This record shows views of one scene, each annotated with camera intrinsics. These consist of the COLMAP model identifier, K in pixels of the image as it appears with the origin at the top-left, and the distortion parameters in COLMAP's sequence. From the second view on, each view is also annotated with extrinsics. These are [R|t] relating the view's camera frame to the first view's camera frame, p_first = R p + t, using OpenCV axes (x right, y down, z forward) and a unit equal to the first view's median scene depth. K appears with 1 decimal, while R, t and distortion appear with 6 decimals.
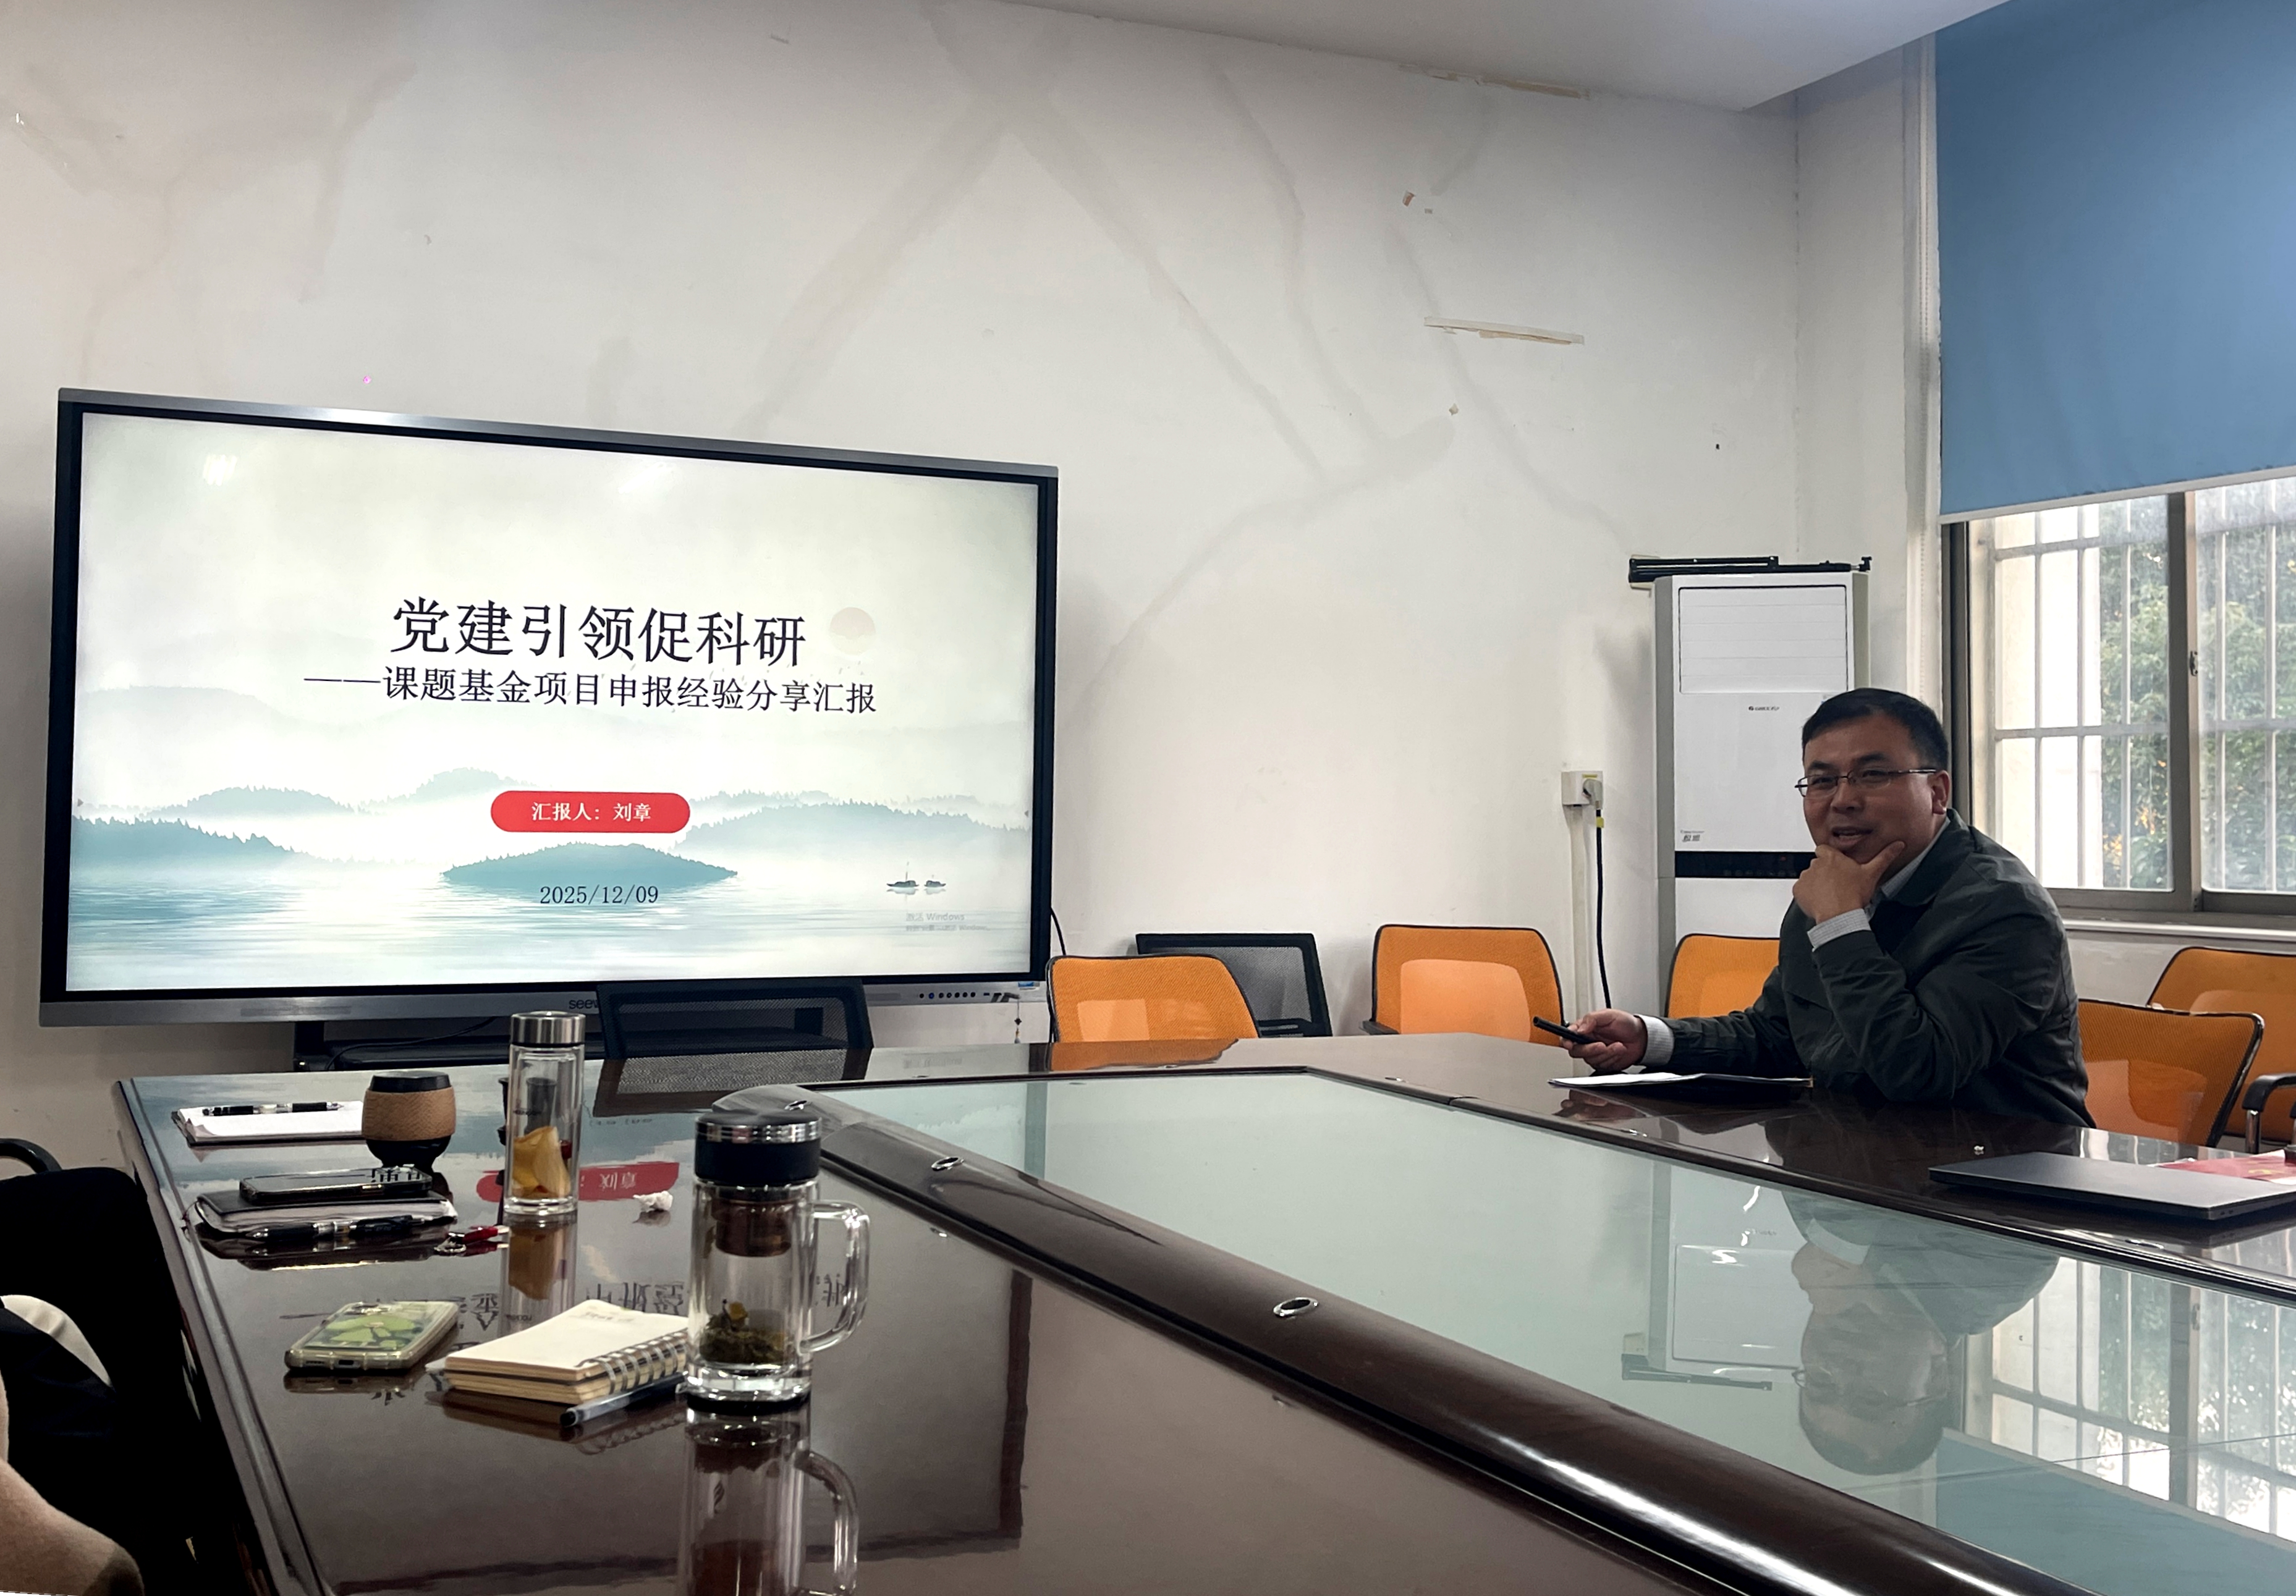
lens RADIAL K [[2511.9, 0, 1148.0], [0, 2511.9, 798.0], [0, 0, 1]] dist [0.051381, -0.121442]
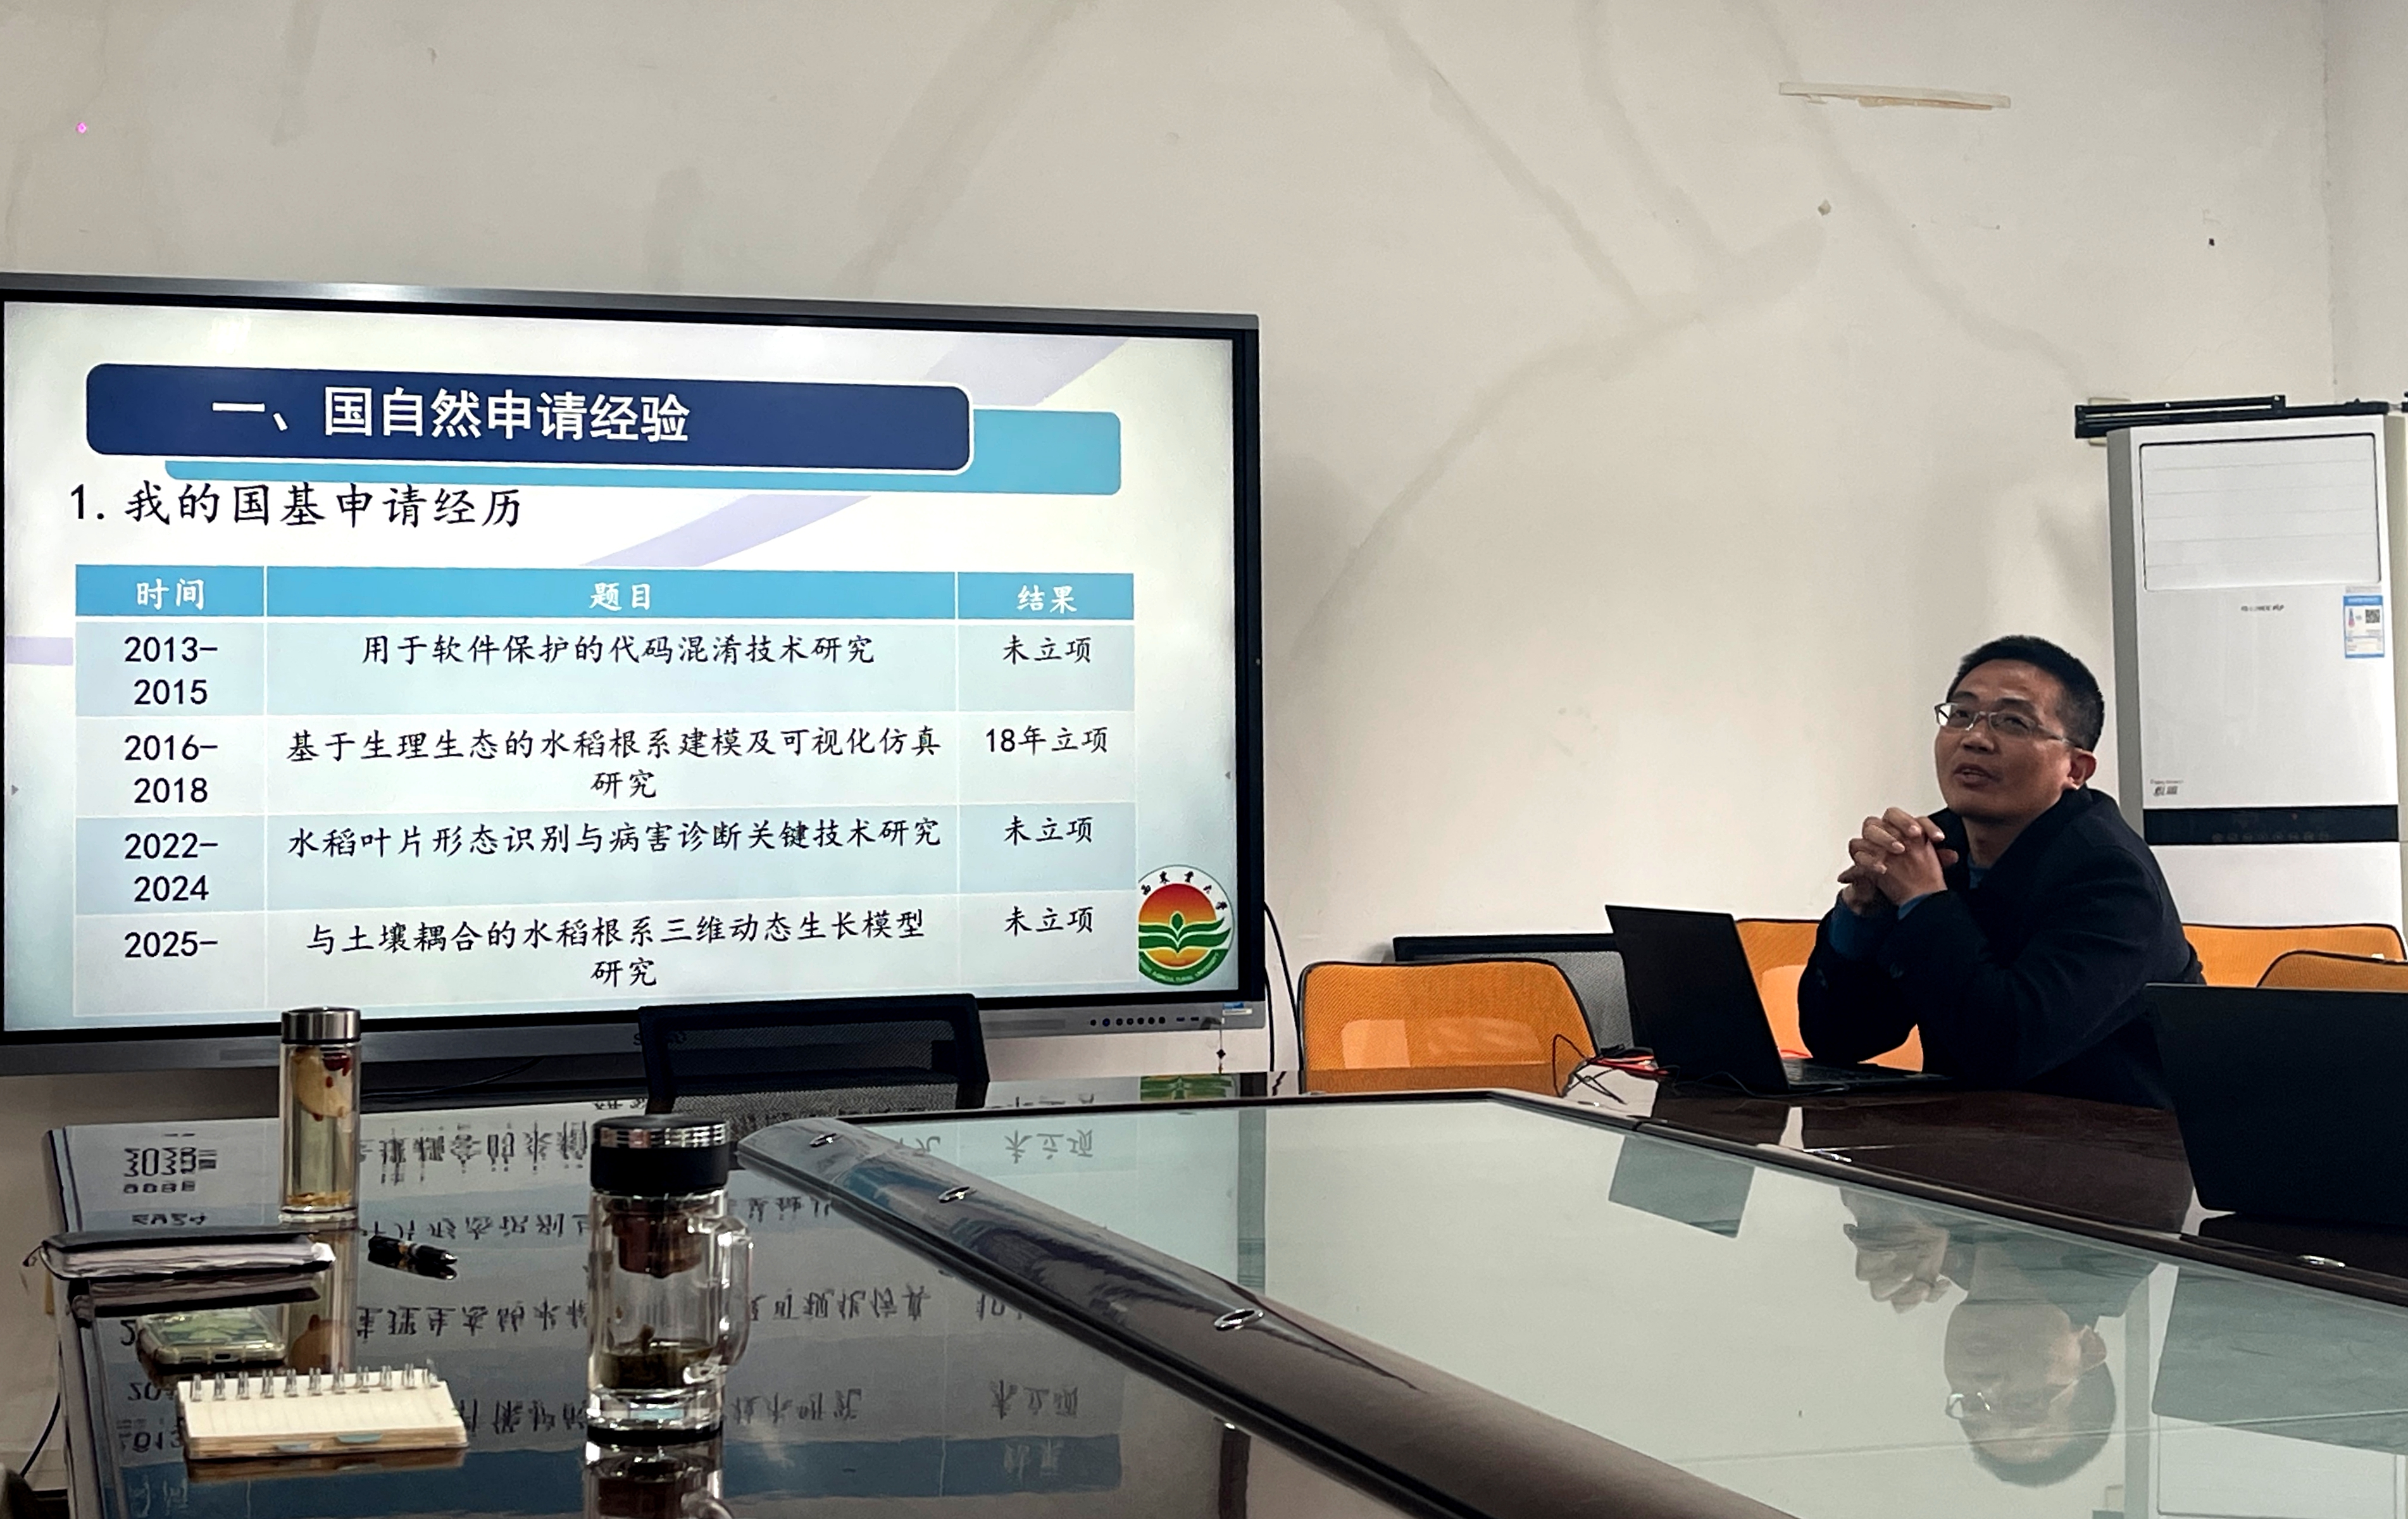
lens RADIAL K [[3804.9, 0, 1208.9], [0, 3804.9, 813.5], [0, 0, 1]] dist [0.008776, -0.012379]
pose [[0.992685, -0.022139, -0.118688, 0.073543], [0.023882, 0.999627, 0.013283, 0.001421], [0.118349, -0.016020, 0.992843, -0.117219]]
